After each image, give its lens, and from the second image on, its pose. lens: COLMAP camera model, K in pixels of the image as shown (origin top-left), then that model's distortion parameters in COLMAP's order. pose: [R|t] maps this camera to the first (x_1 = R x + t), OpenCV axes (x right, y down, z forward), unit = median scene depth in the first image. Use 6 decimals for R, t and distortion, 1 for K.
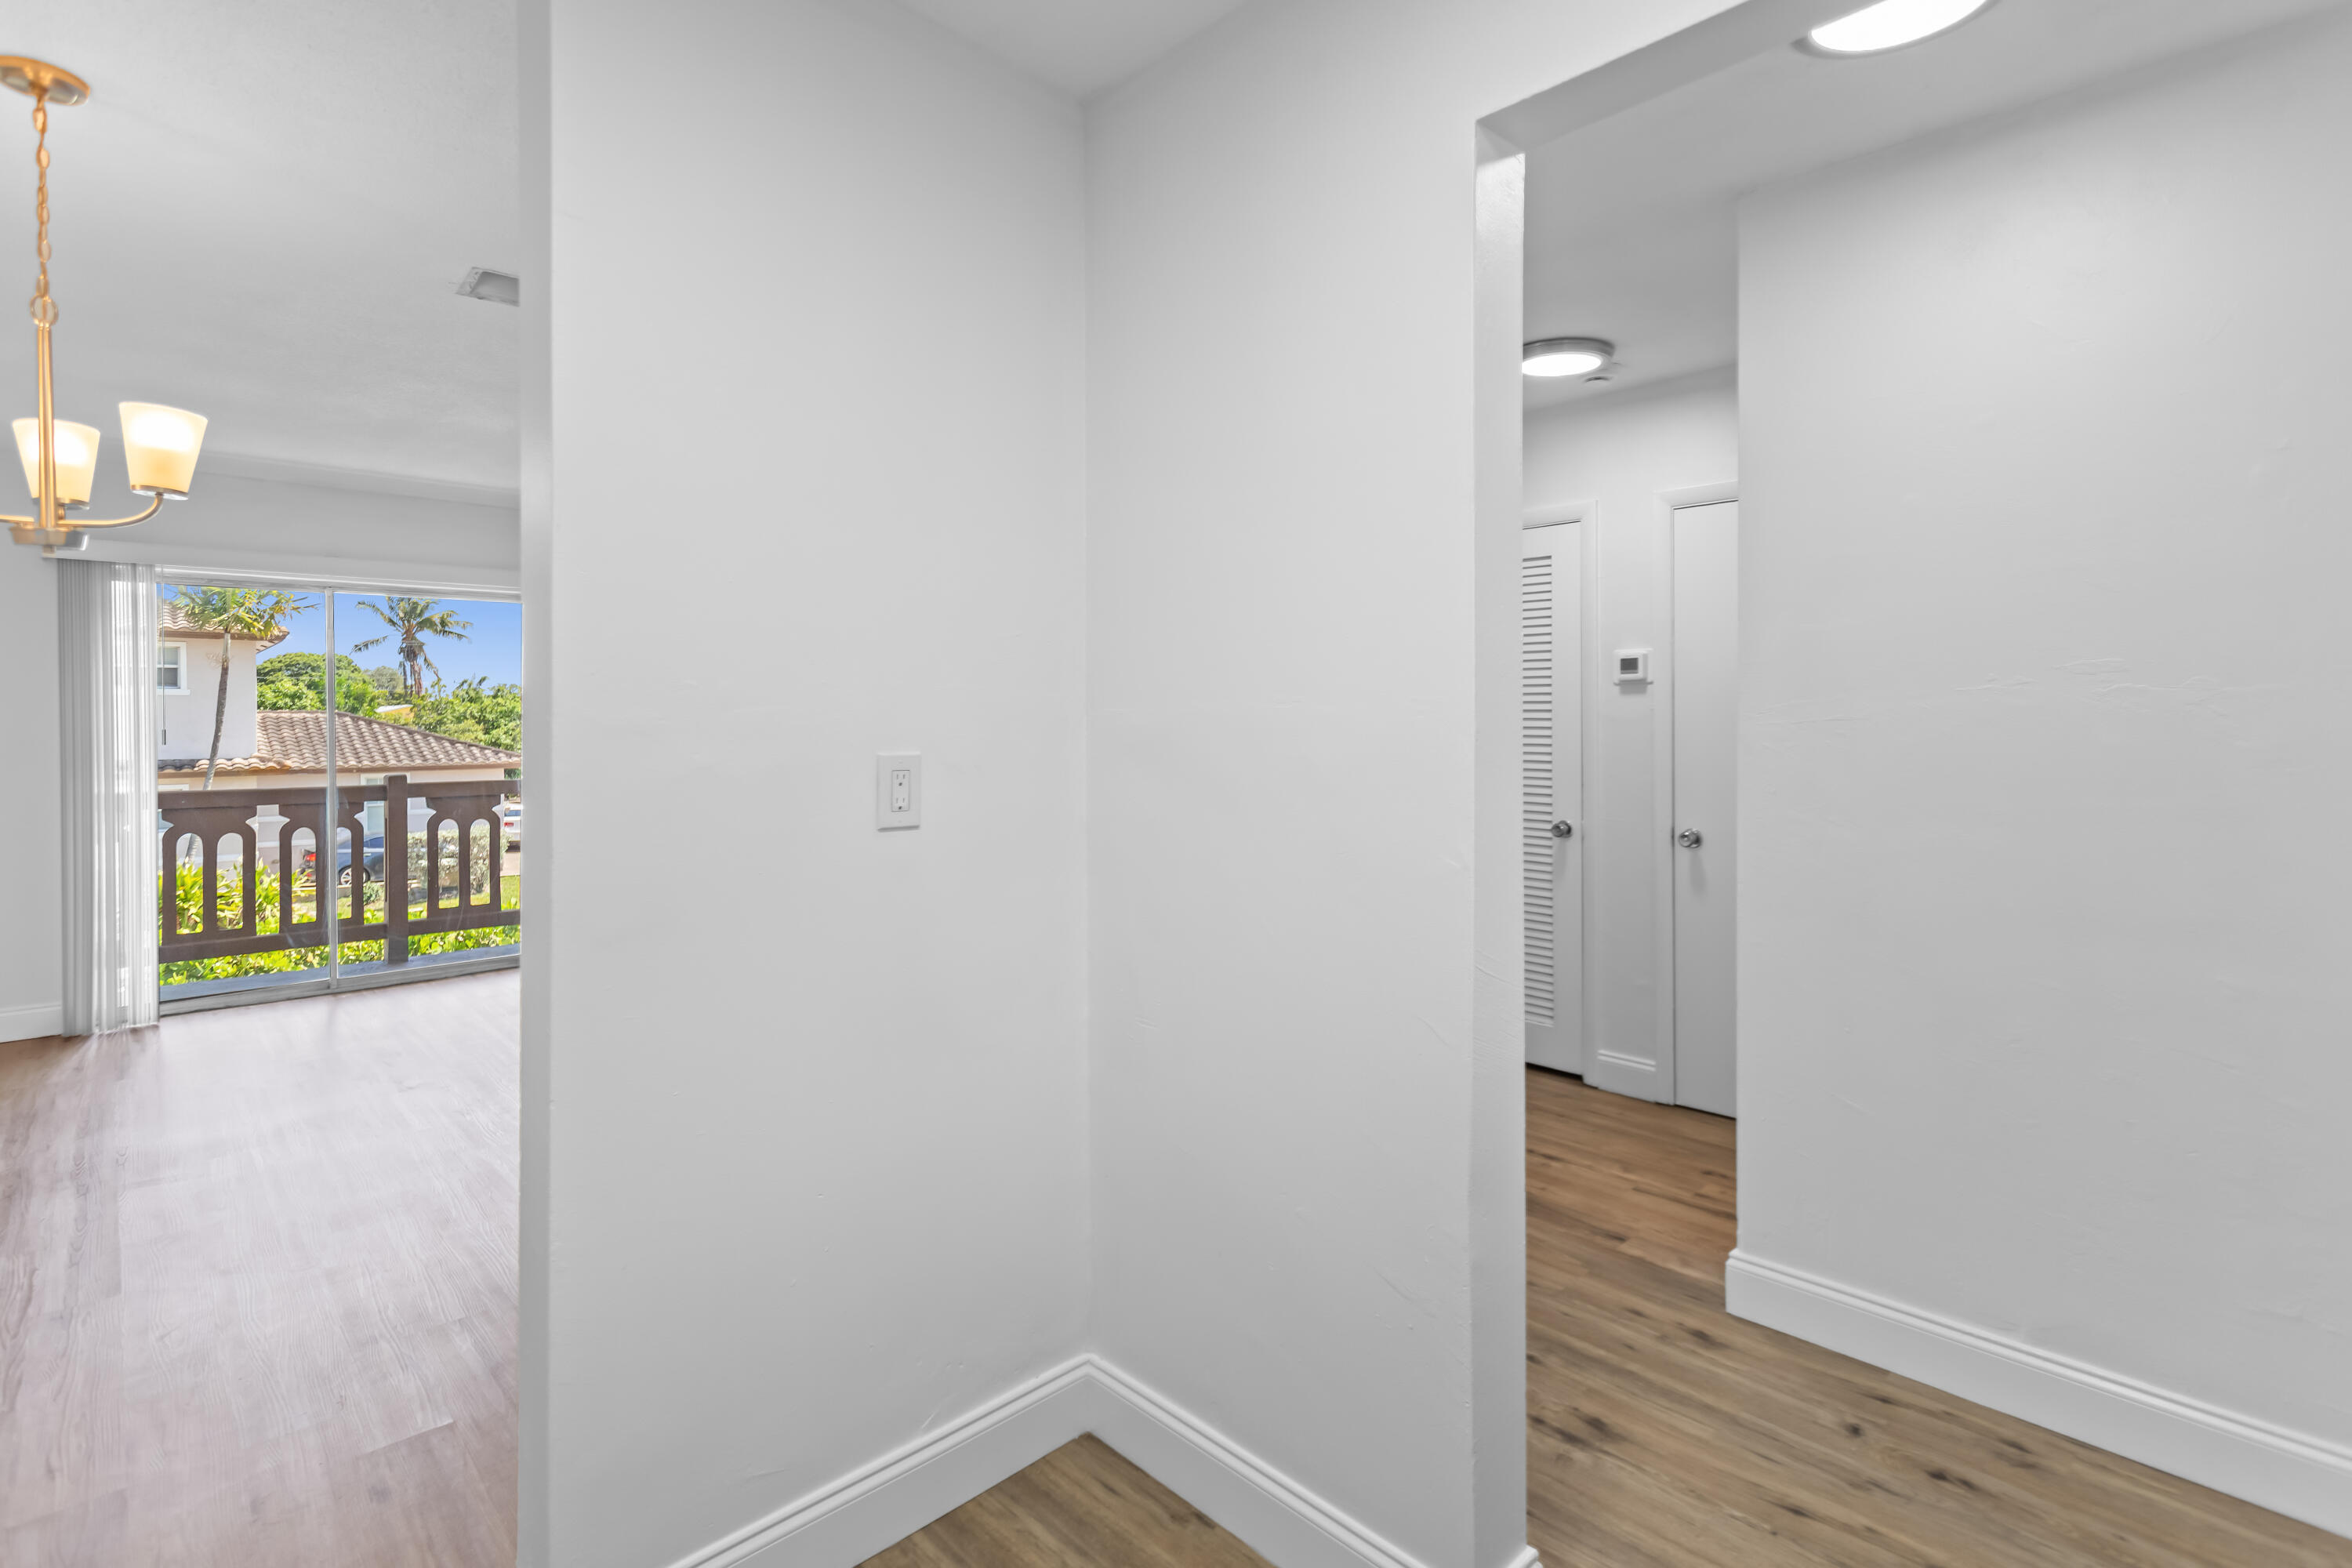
lens RADIAL K [[1143.8, 0, 1156.1], [0, 1143.8, 731.8], [0, 0, 1]] dist [0.004535, 0.000238]
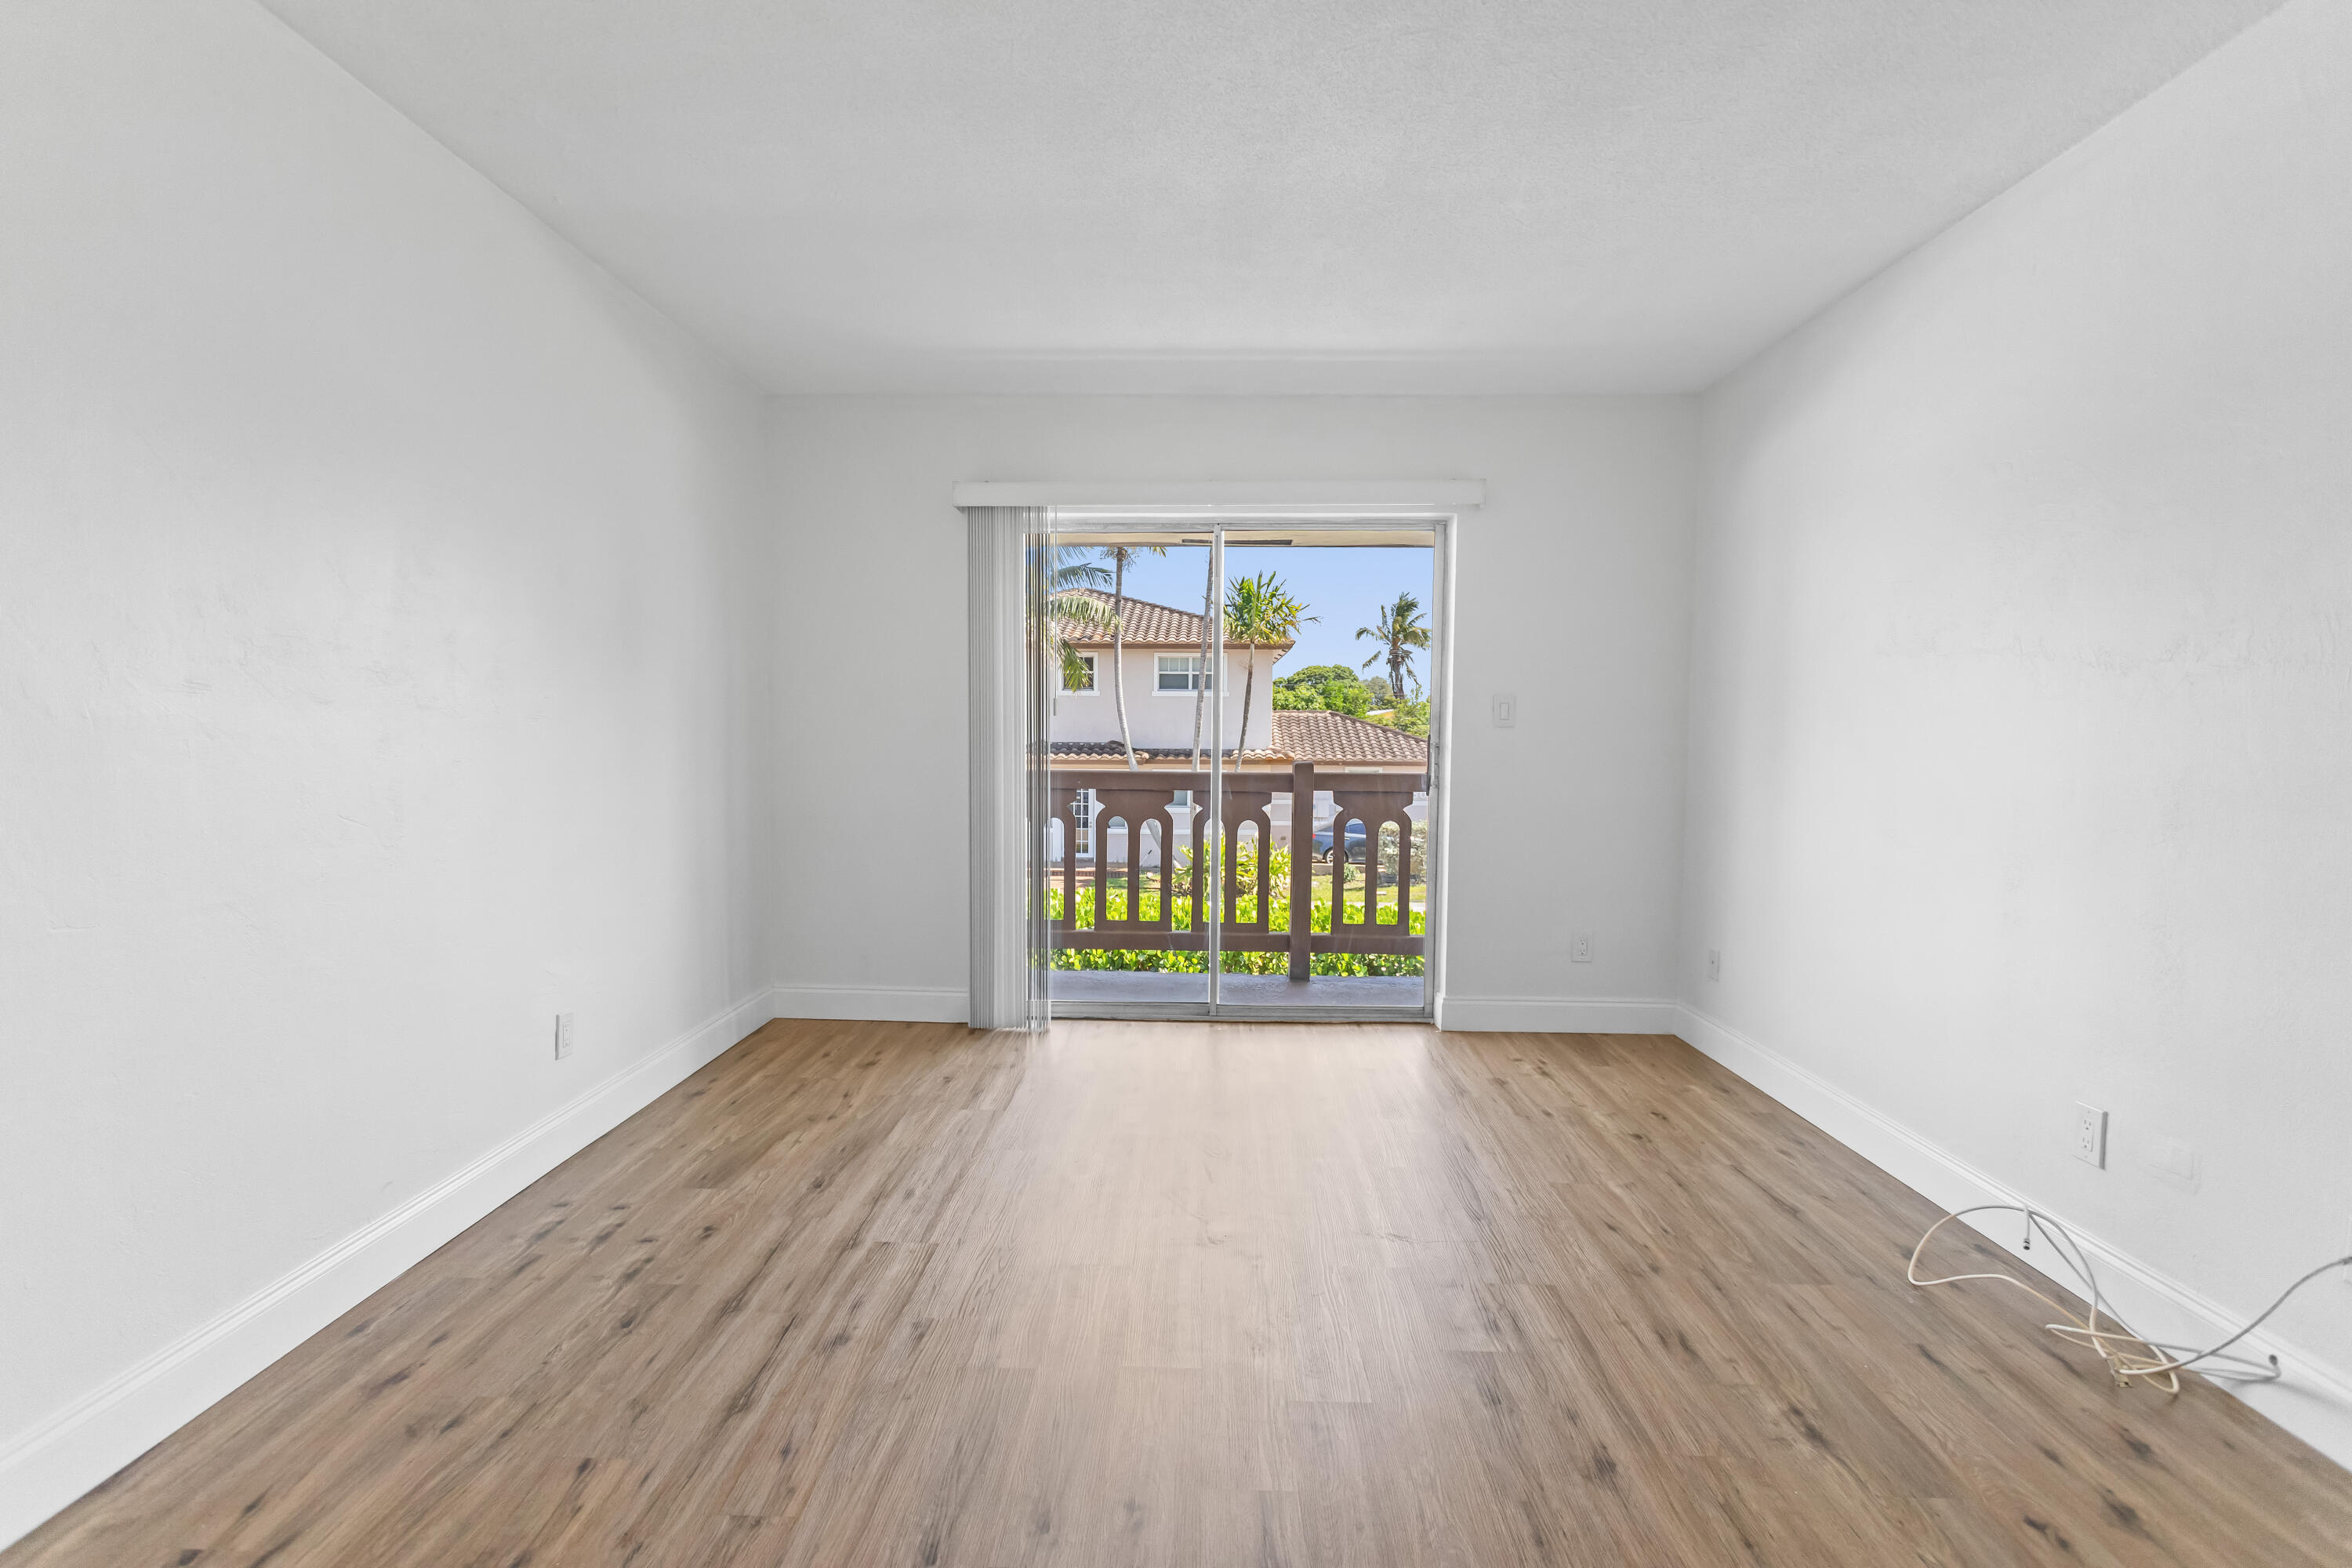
lens RADIAL K [[1136.6, 0, 1156.7], [0, 1136.6, 810.4], [0, 0, 1]] dist [0.002216, -0.000388]
pose [[0.707377, 0.062093, -0.704104, -0.131523], [-0.017061, 0.997344, 0.070812, 0.014033], [0.706630, -0.038078, 0.706558, 0.295856]]
